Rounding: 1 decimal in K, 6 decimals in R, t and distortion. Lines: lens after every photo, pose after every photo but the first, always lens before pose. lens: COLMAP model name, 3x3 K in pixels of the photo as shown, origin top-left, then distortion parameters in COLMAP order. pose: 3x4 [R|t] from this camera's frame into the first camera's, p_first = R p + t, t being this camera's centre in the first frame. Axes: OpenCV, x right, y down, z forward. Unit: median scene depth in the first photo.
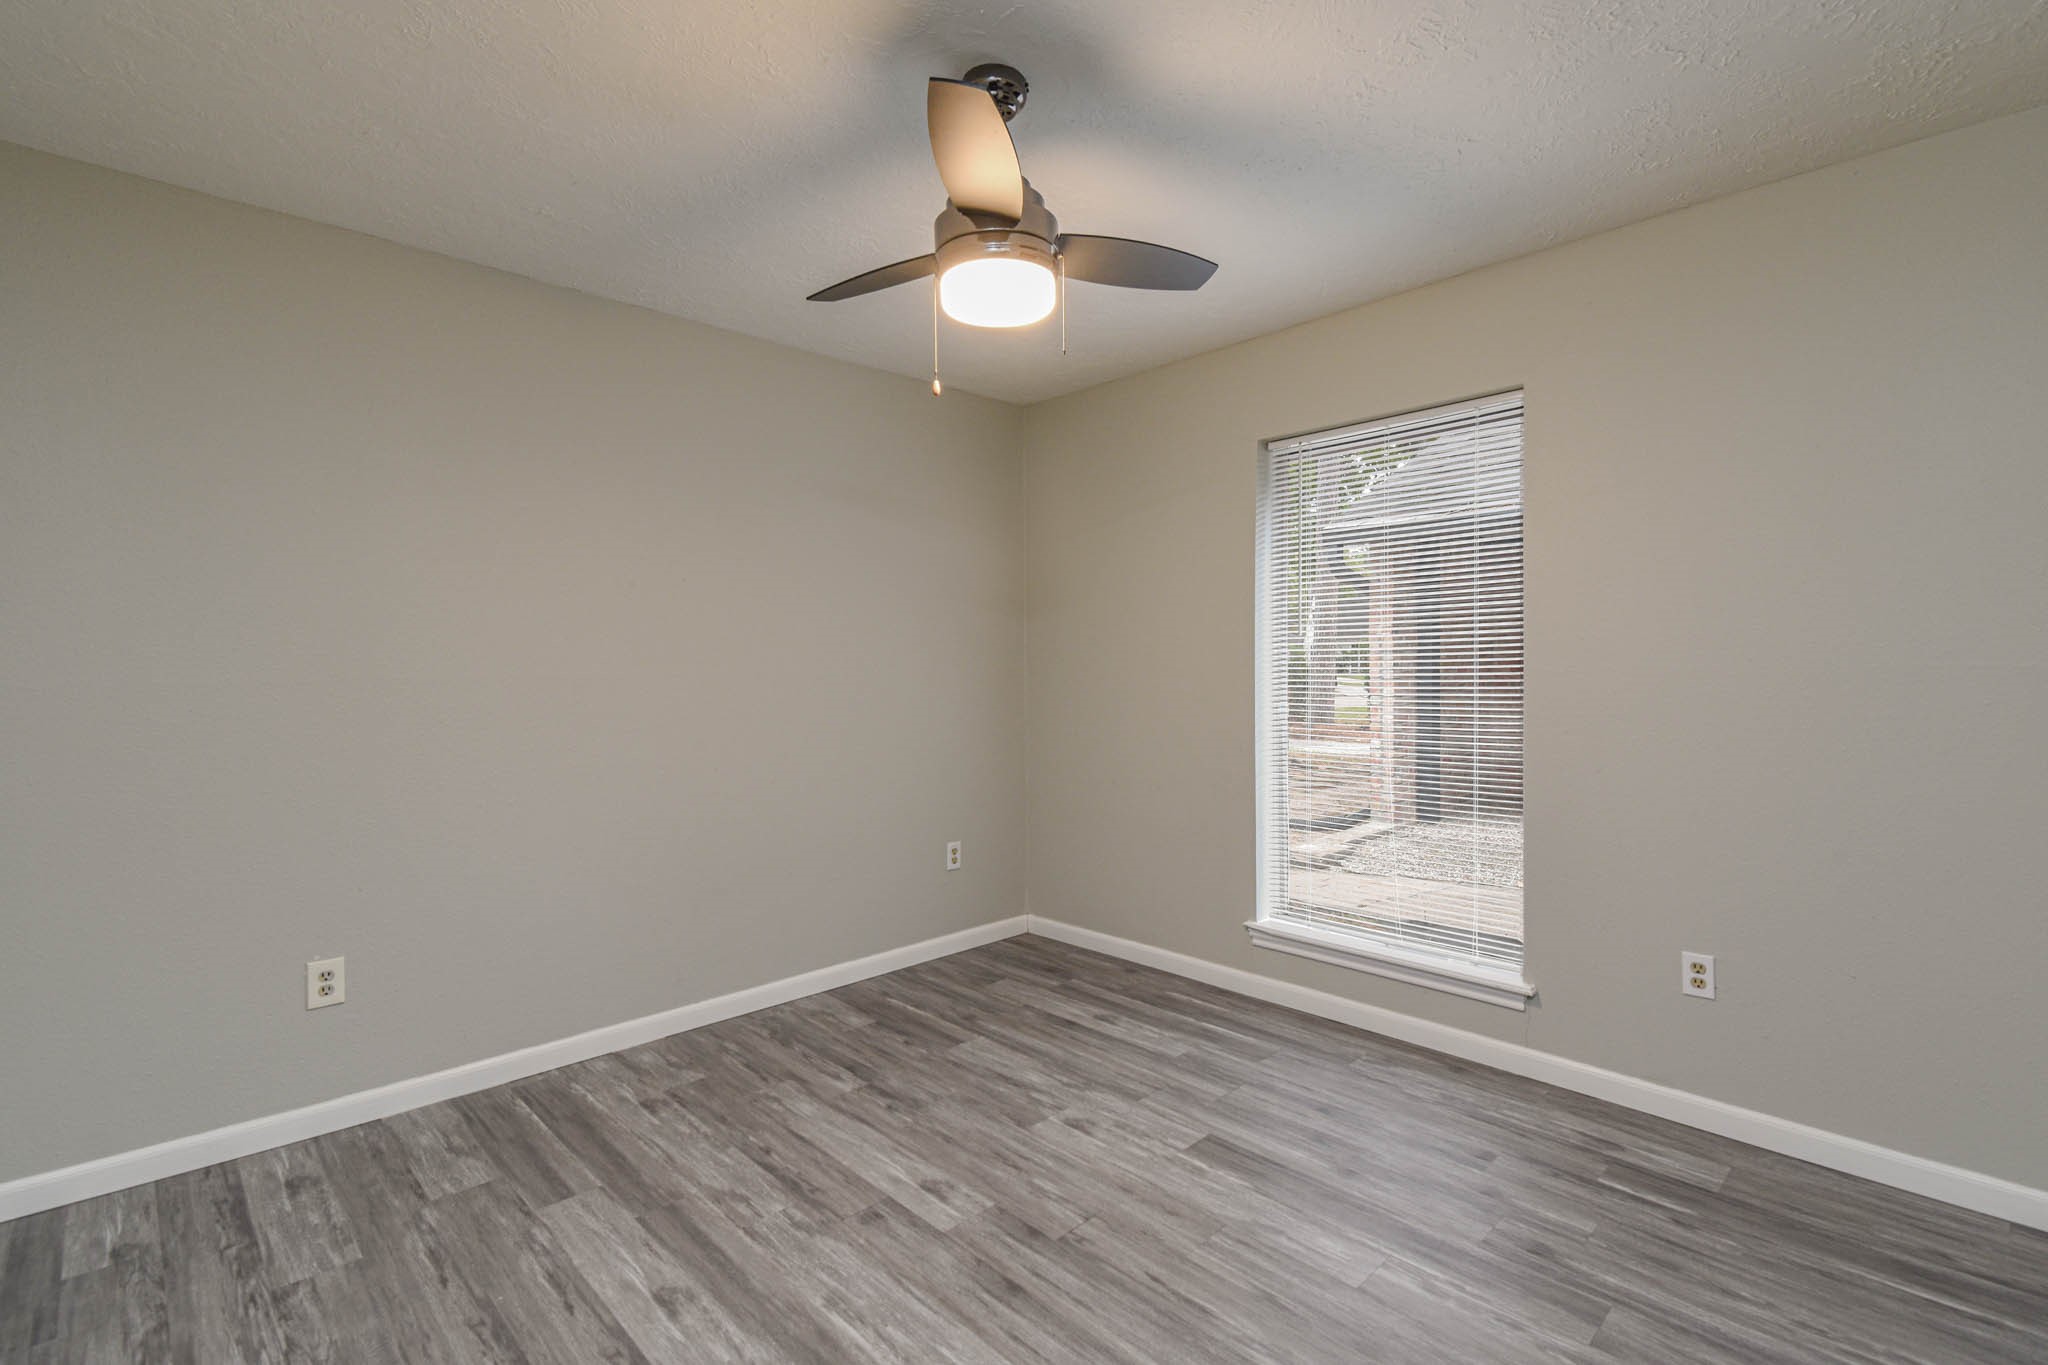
lens RADIAL K [[934.5, 0, 1020.8], [0, 934.5, 670.2], [0, 0, 1]] dist [0.040886, -0.025642]
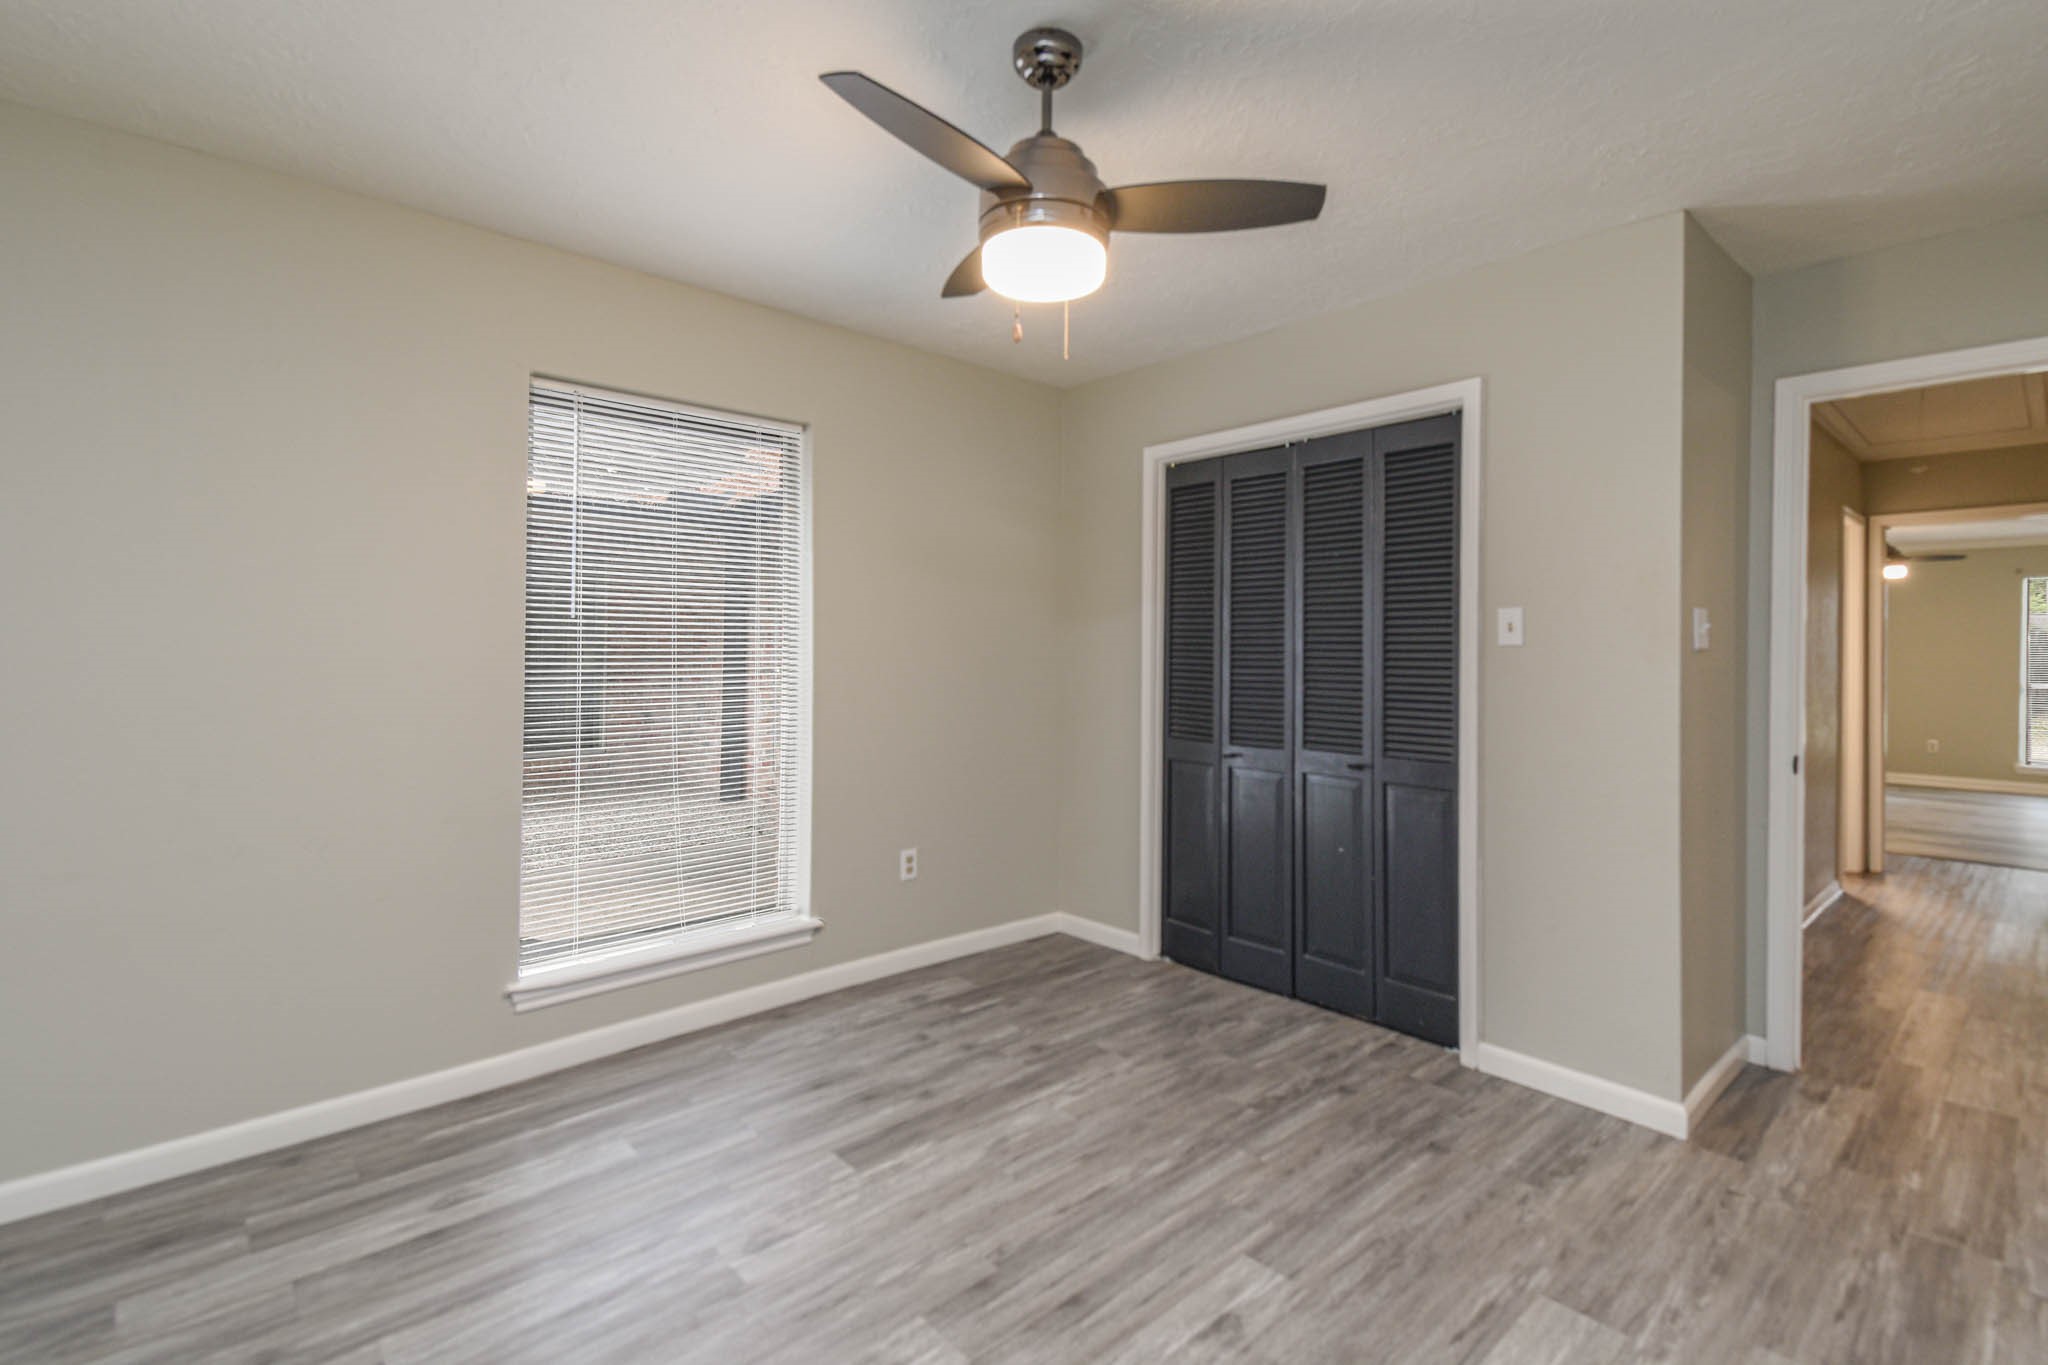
lens RADIAL K [[934.5, 0, 1020.8], [0, 934.5, 670.2], [0, 0, 1]] dist [0.040886, -0.025642]
pose [[0.023746, -0.021026, 0.999497, -0.753635], [-0.000300, 0.999779, 0.021040, -0.020657], [-0.999718, -0.000799, 0.023735, 0.791286]]
